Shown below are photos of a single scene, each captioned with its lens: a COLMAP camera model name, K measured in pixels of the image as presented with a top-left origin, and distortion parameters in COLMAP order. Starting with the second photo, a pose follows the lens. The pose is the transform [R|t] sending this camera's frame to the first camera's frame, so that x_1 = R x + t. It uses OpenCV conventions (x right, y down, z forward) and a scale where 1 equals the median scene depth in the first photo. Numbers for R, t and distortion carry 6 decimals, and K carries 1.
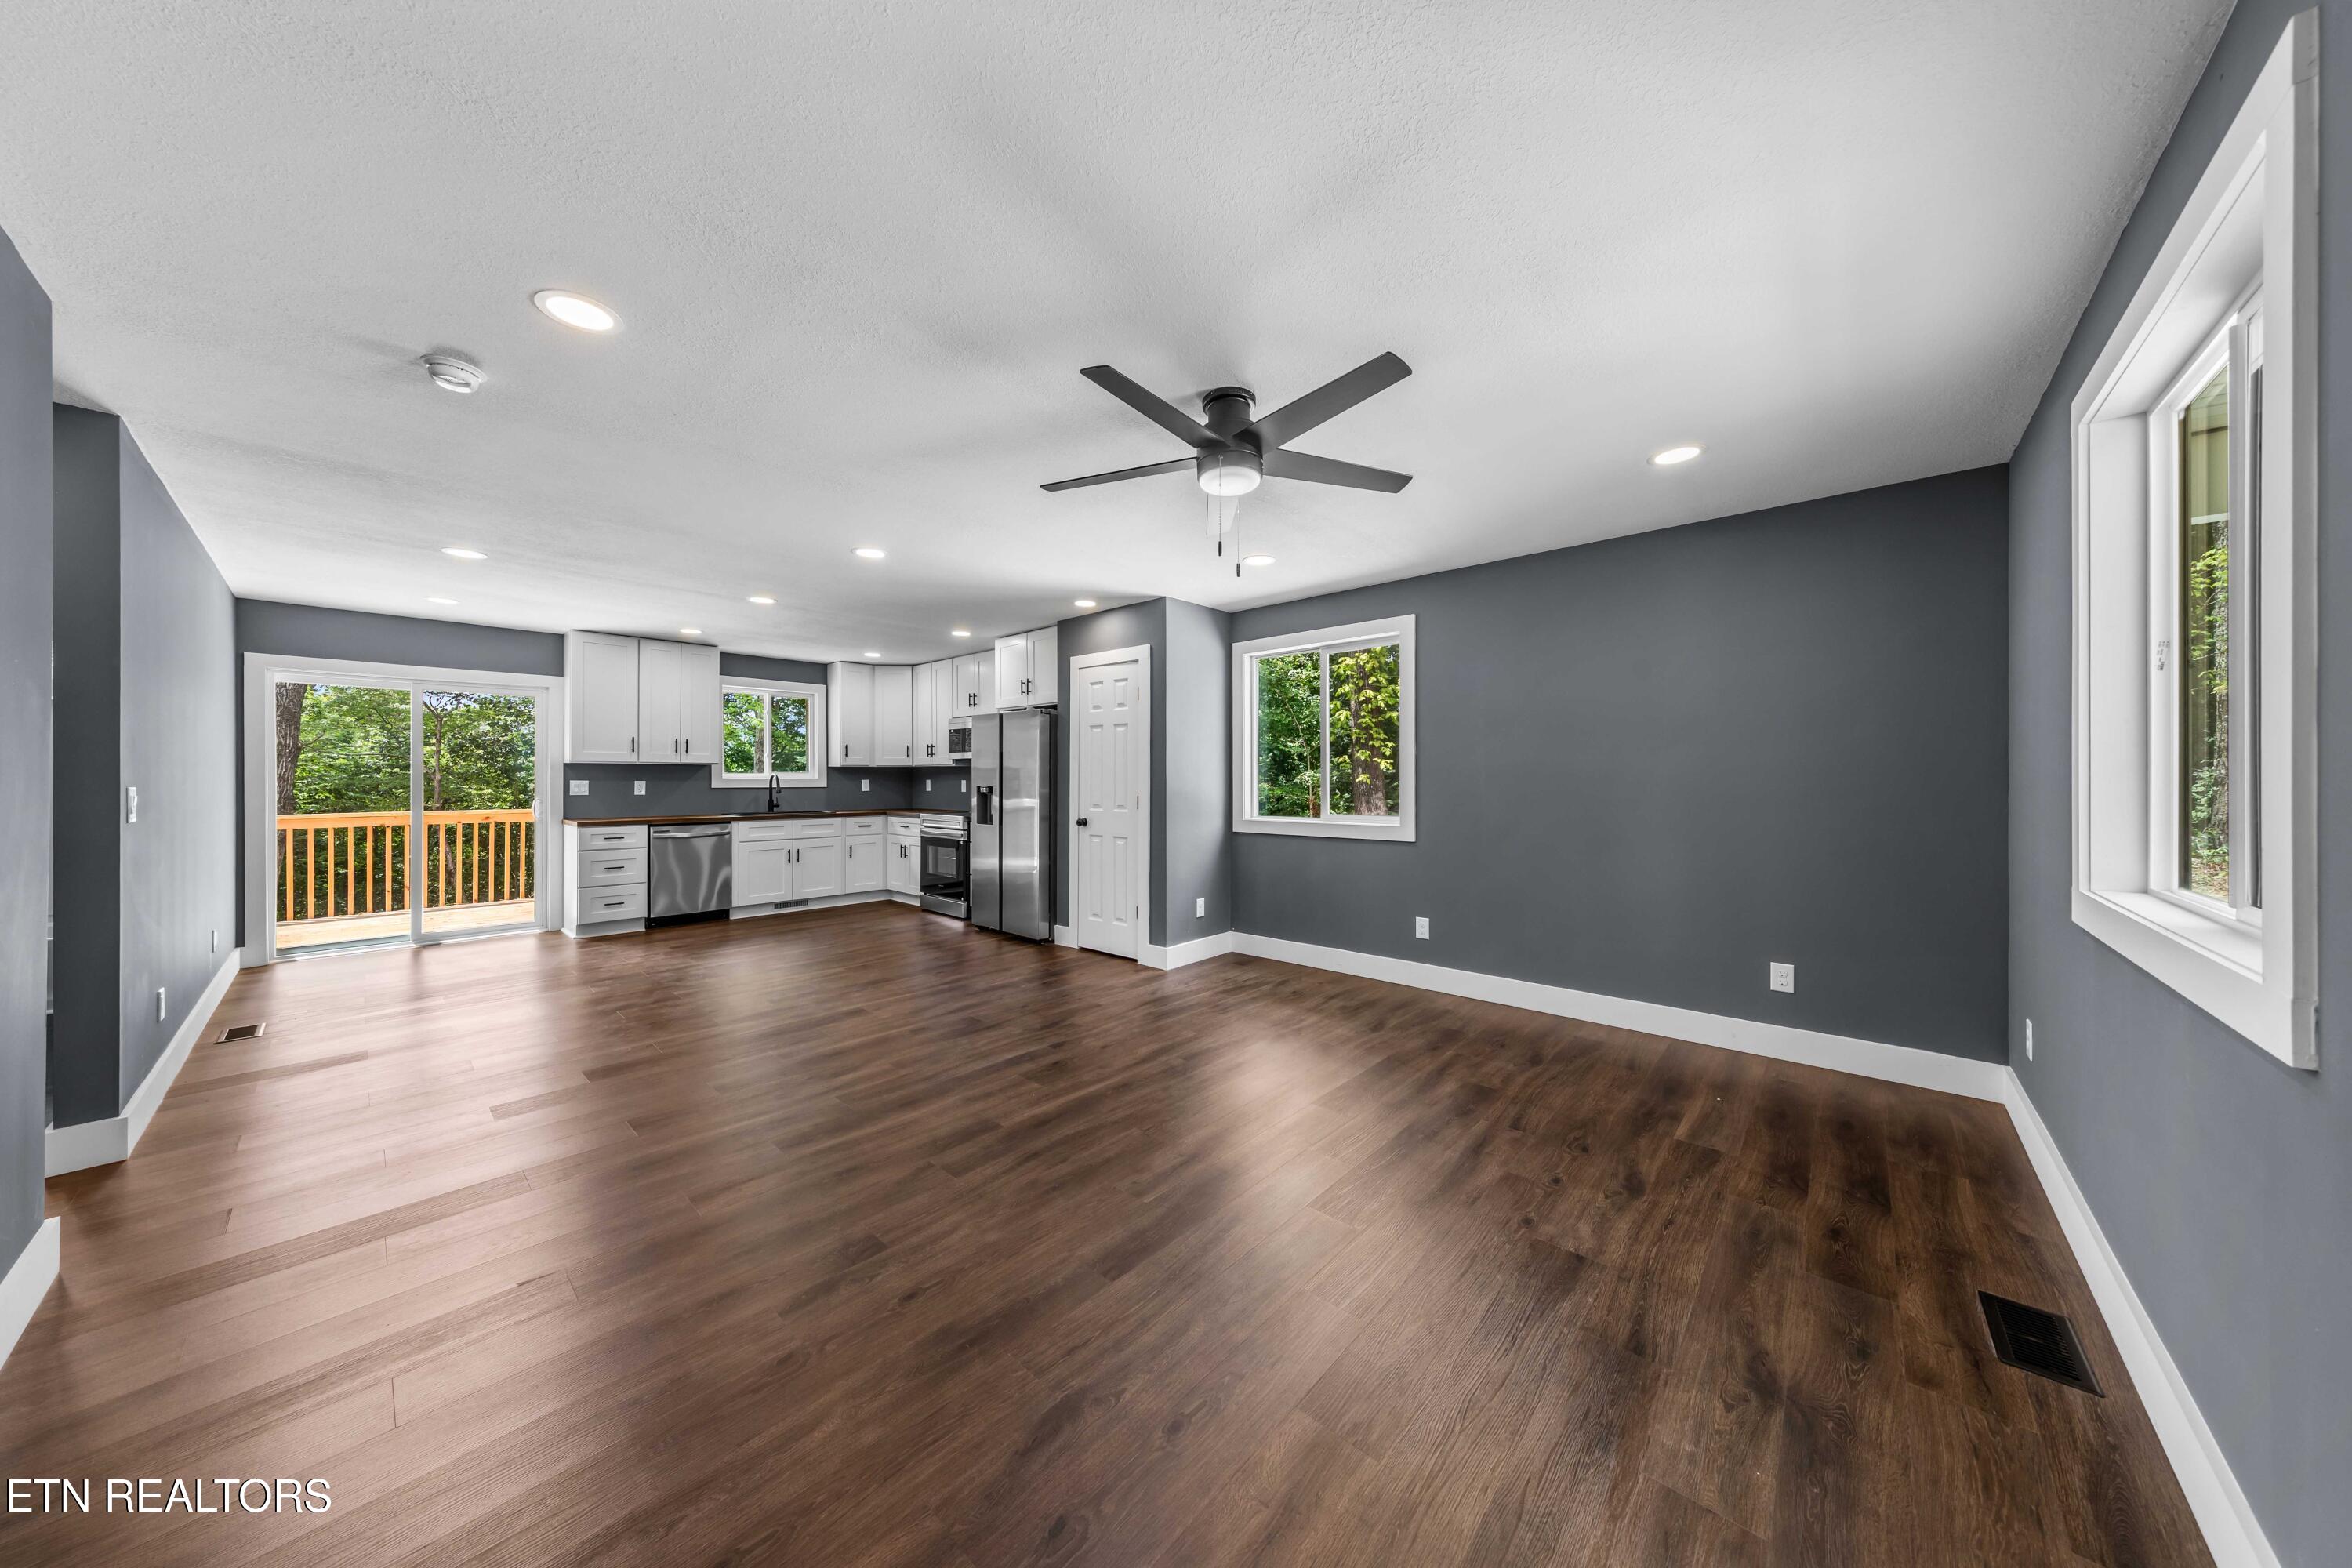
lens RADIAL K [[743.2, 0, 1169.4], [0, 743.2, 779.1], [0, 0, 1]] dist [0.007795, -0.000097]
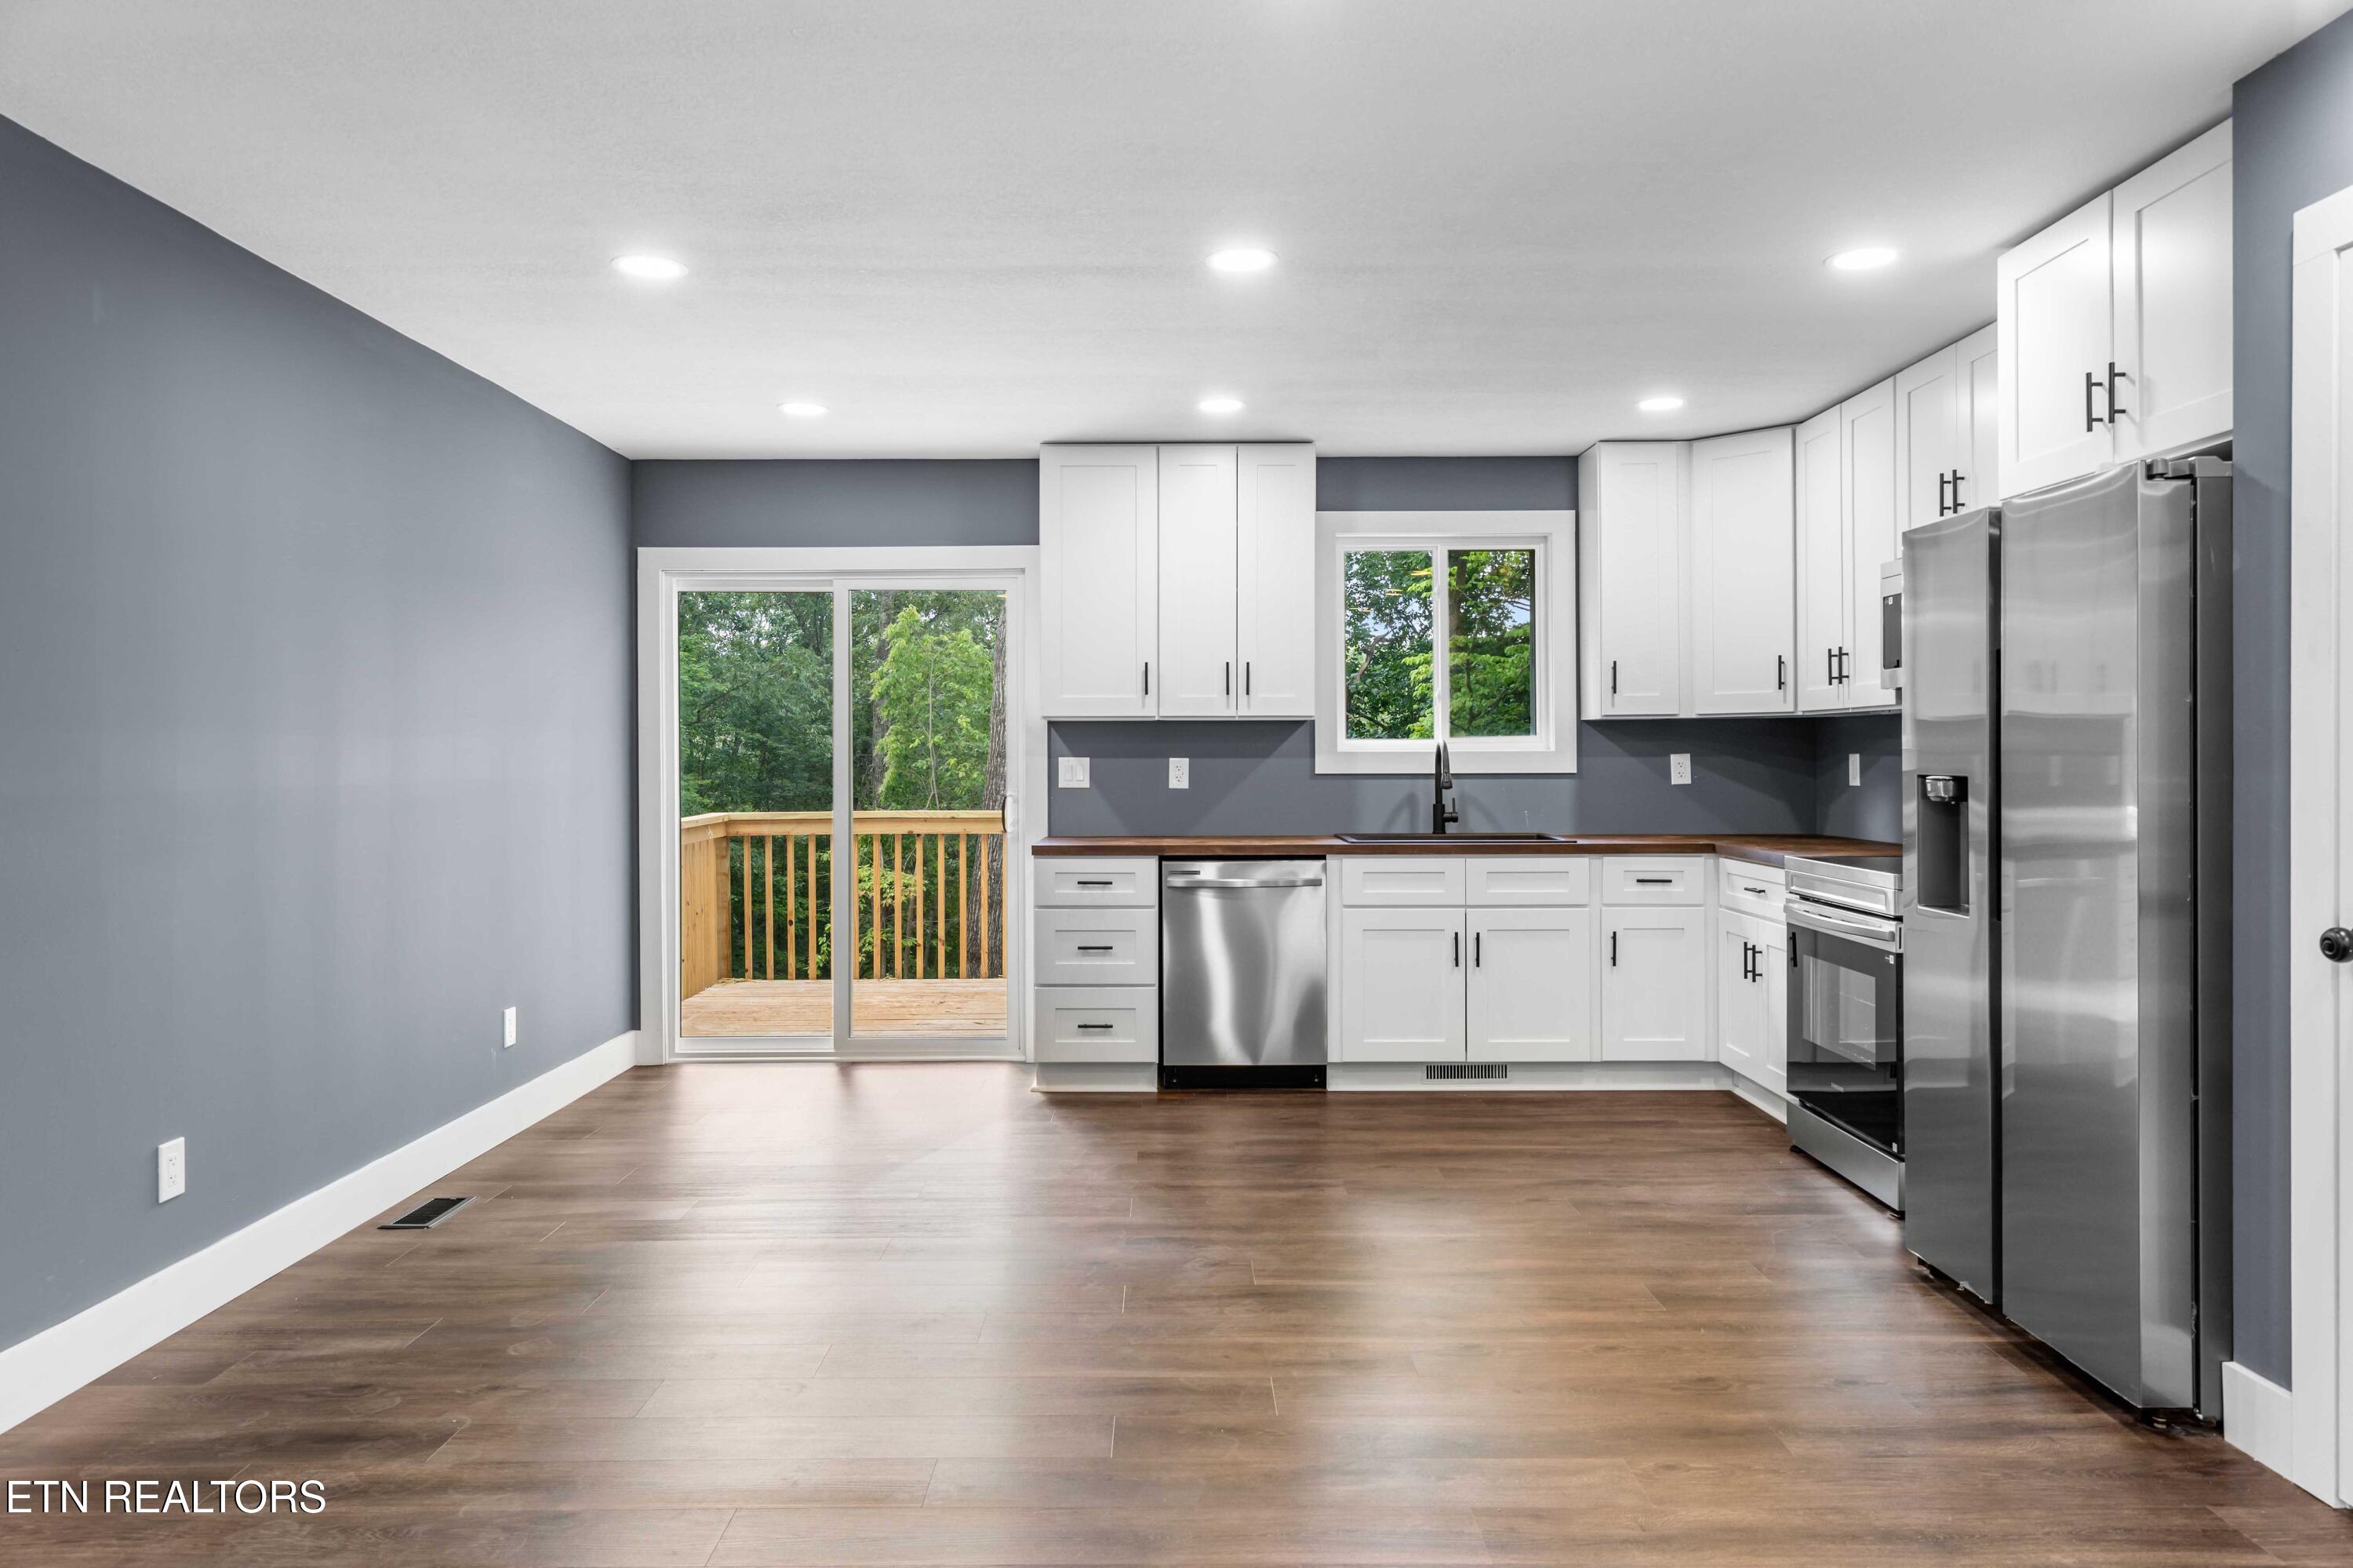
lens RADIAL K [[1542.6, 0, 1175.3], [0, 1542.6, 755.6], [0, 0, 1]] dist [0.005417, -0.003276]
pose [[0.678186, -0.001530, -0.734889, -0.016404], [0.002383, 0.999997, 0.000117, 0.001260], [0.734887, -0.001831, 0.678188, 0.404989]]
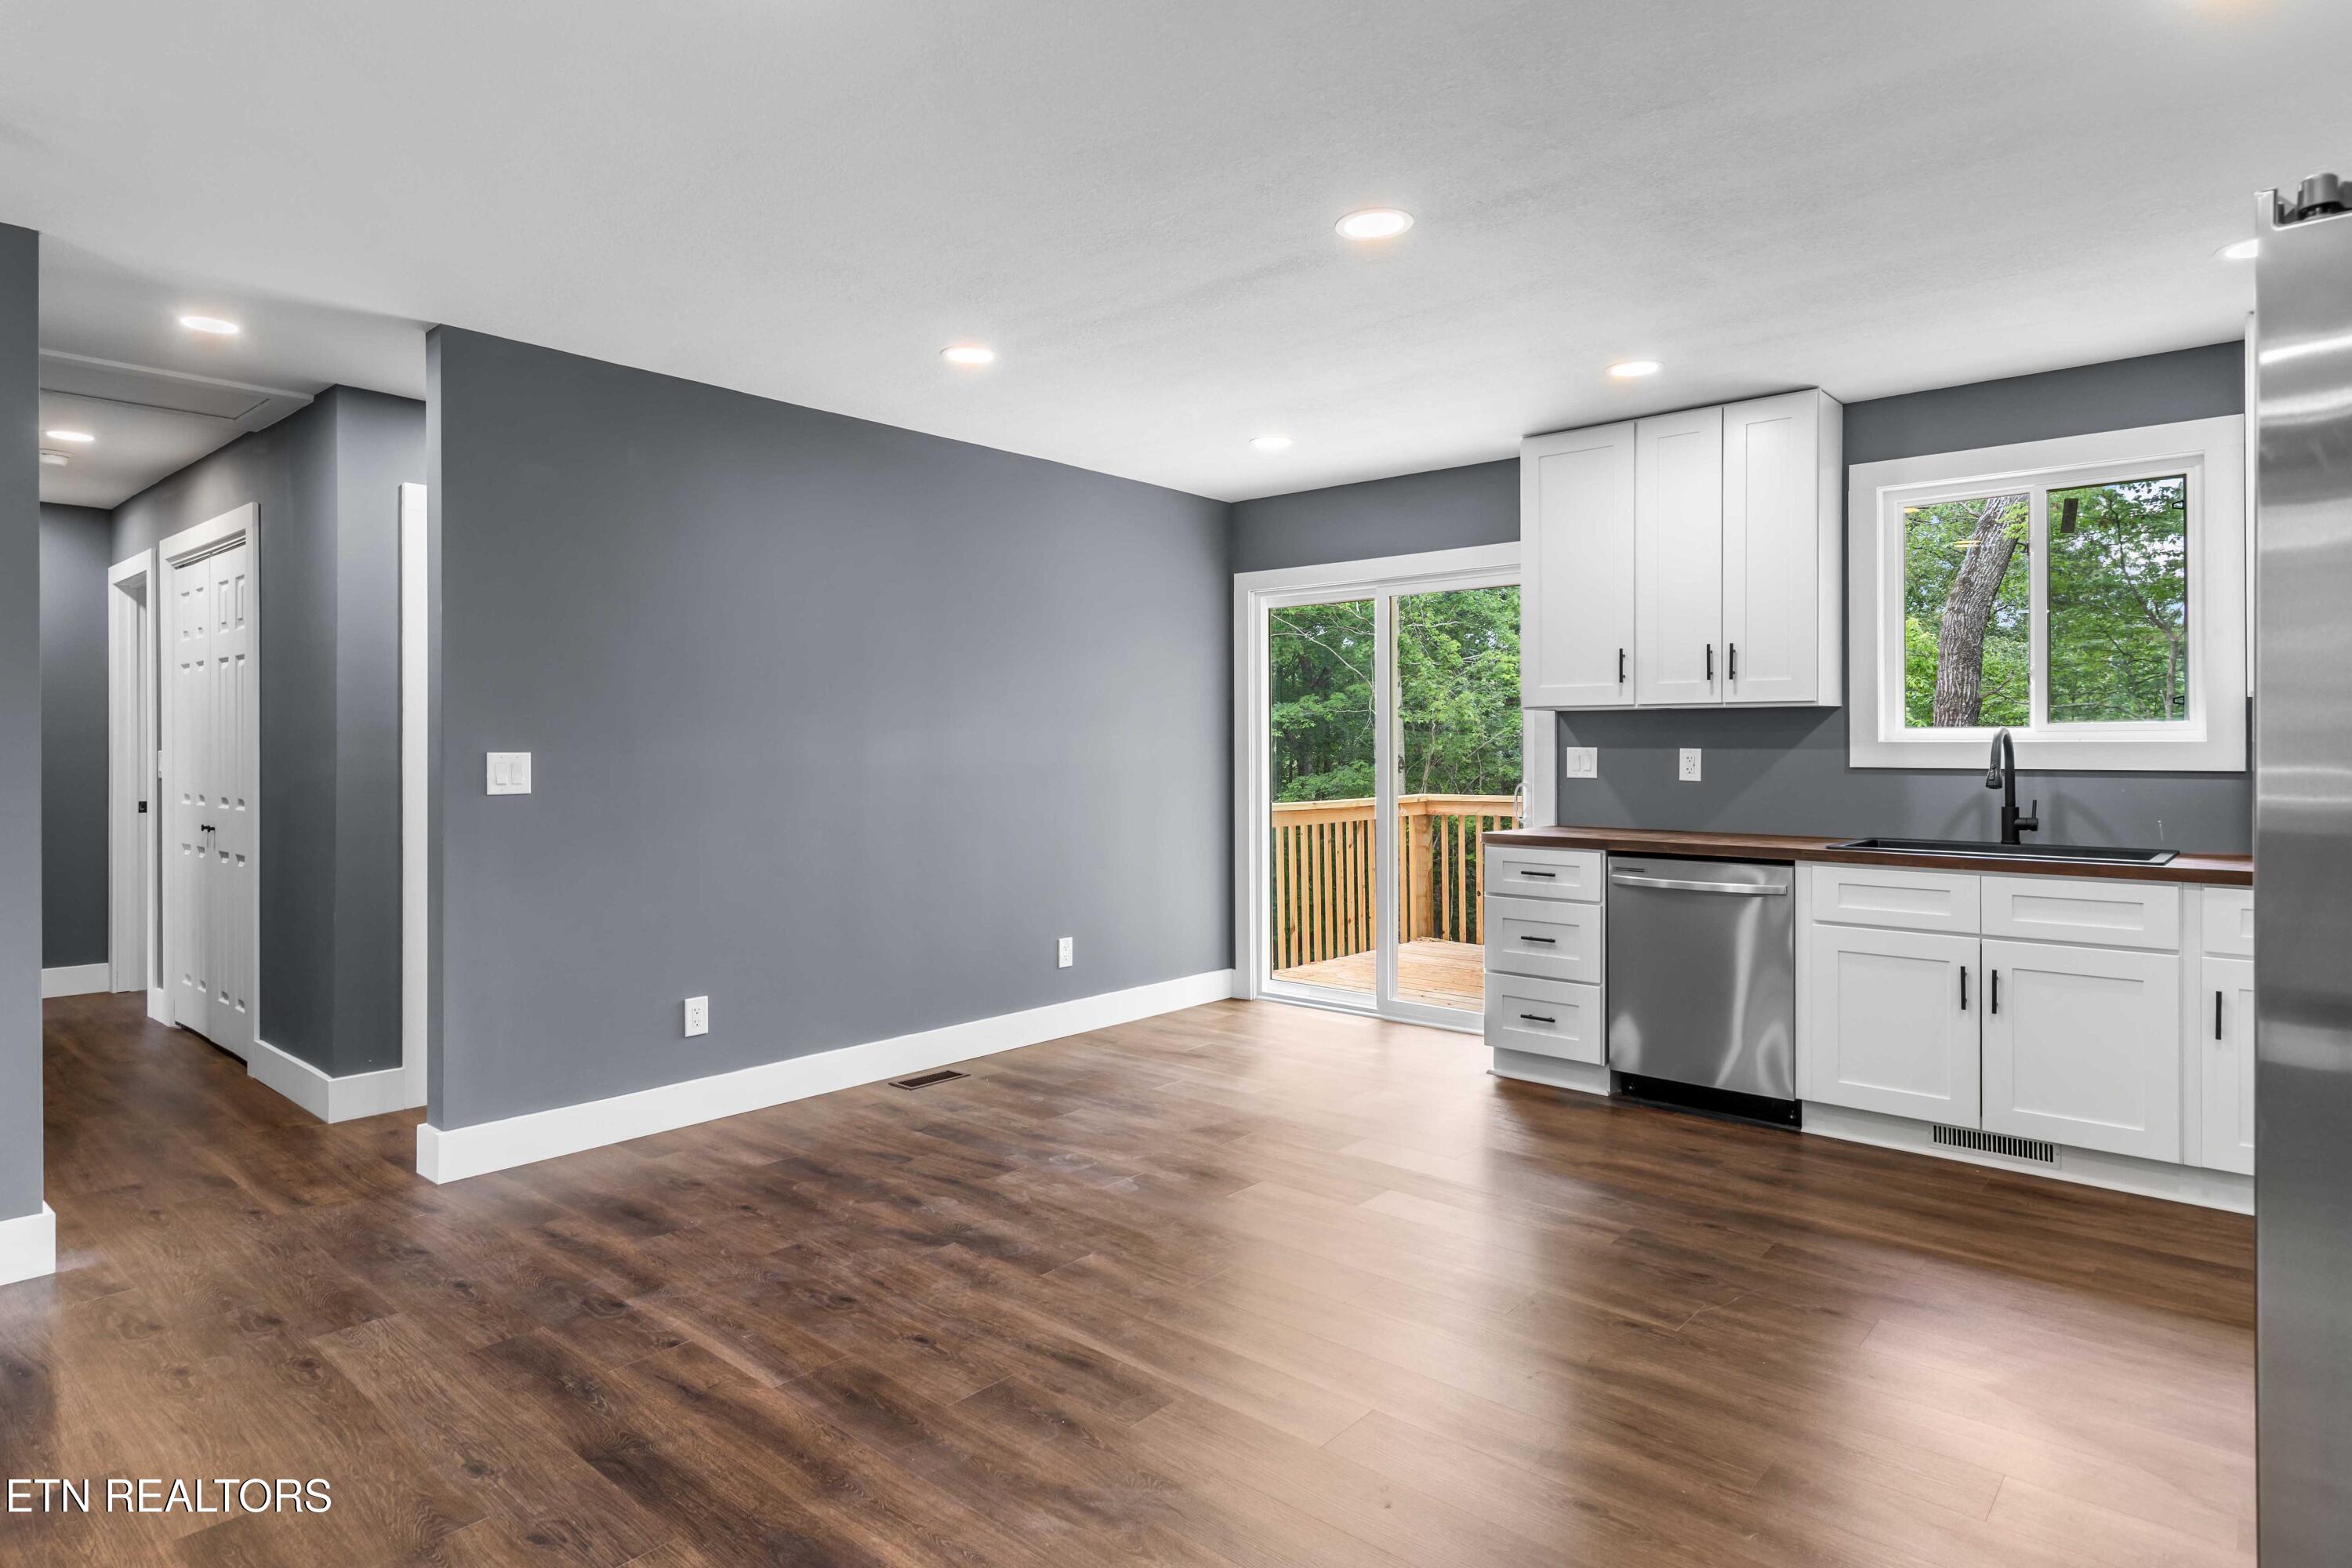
lens RADIAL K [[1302.0, 0, 1141.7], [0, 1302.0, 743.7], [0, 0, 1]] dist [0.007071, -0.001220]
pose [[0.009321, -0.000646, -0.999956, 0.047670], [-0.000609, 1.000000, -0.000652, 0.000547], [0.999956, 0.000615, 0.009320, 0.768435]]
